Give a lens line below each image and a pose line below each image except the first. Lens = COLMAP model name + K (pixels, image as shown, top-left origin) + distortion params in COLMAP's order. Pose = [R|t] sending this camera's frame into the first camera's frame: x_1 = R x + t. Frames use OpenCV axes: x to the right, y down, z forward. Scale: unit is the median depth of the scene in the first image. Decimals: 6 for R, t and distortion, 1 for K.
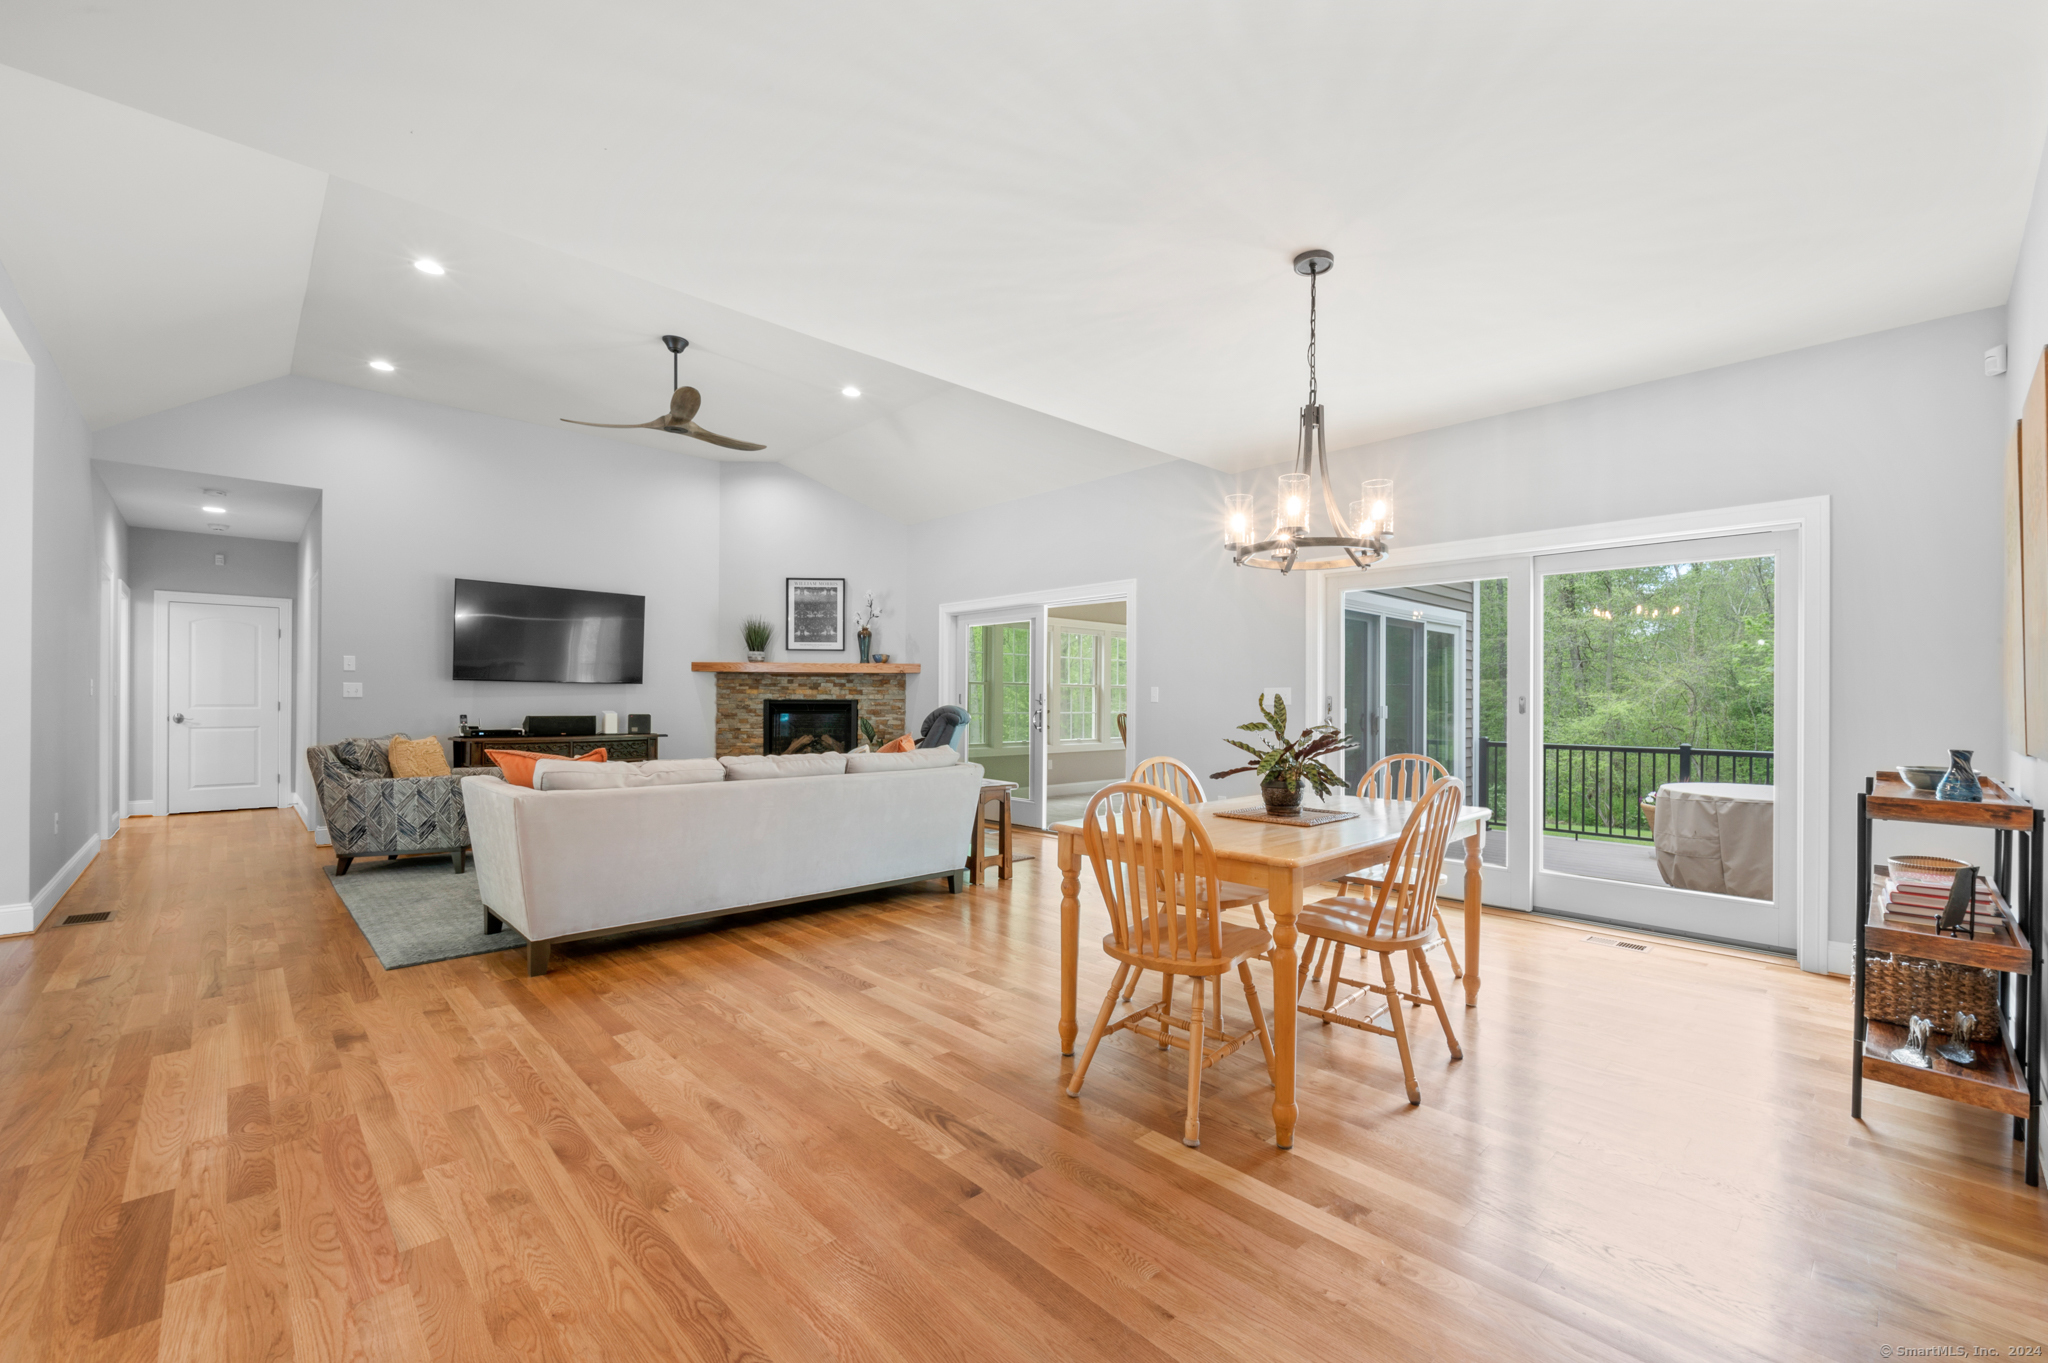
lens RADIAL K [[844.4, 0, 1113.9], [0, 844.4, 693.4], [0, 0, 1]] dist [0.002444, -0.000132]
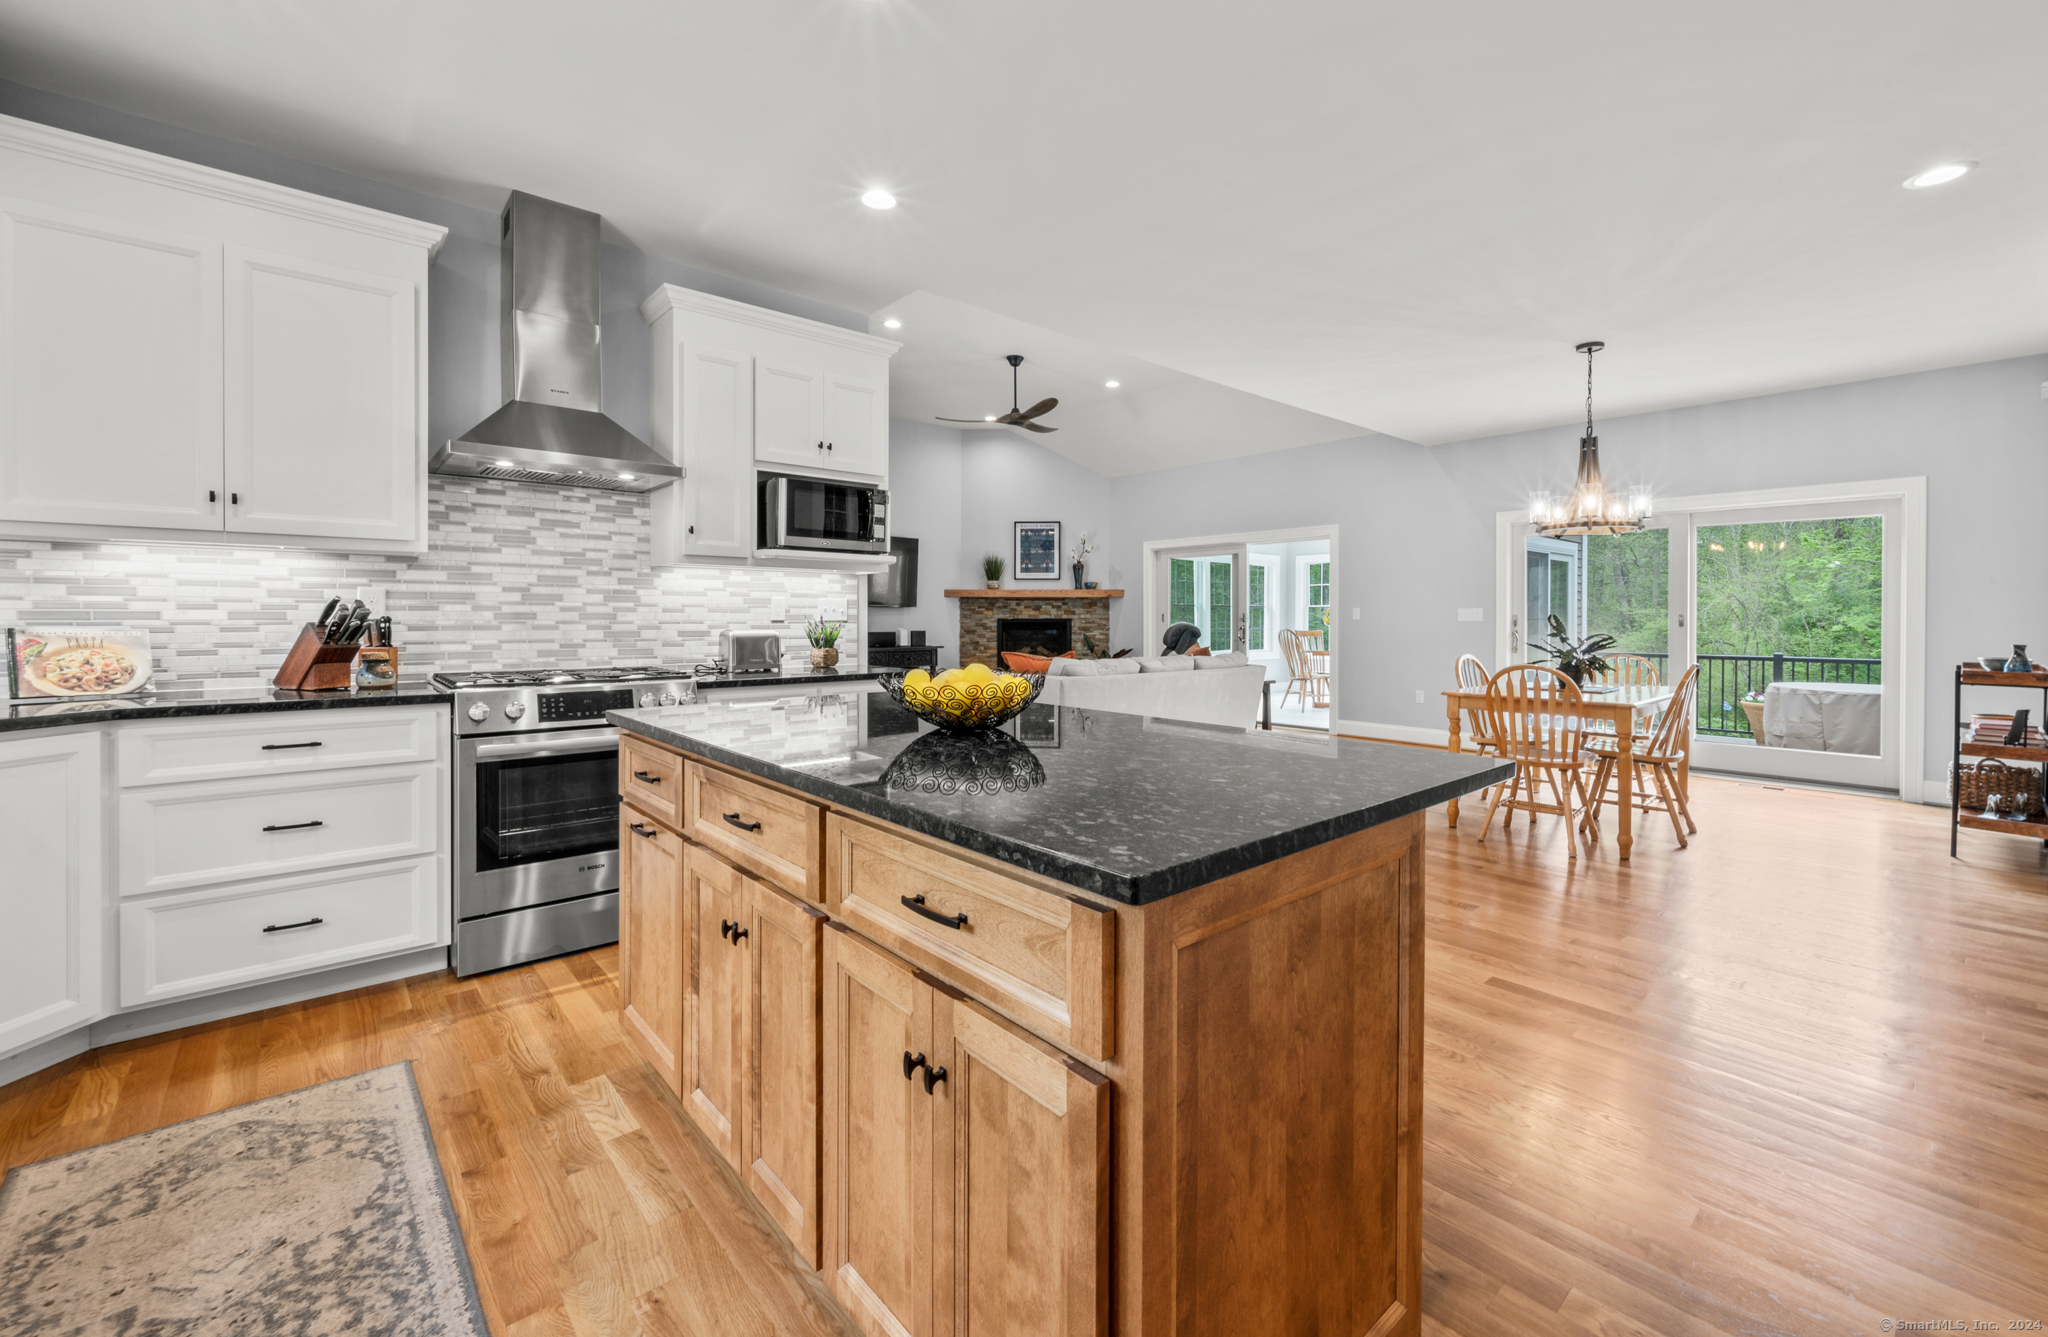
lens RADIAL K [[839.5, 0, 1051.3], [0, 839.5, 623.4], [0, 0, 1]] dist [-0.001835, -0.000340]
pose [[0.997147, -0.003873, -0.075386, -0.251793], [0.004987, 0.999881, 0.014601, -0.004005], [0.075320, -0.014935, 0.997048, -0.254396]]
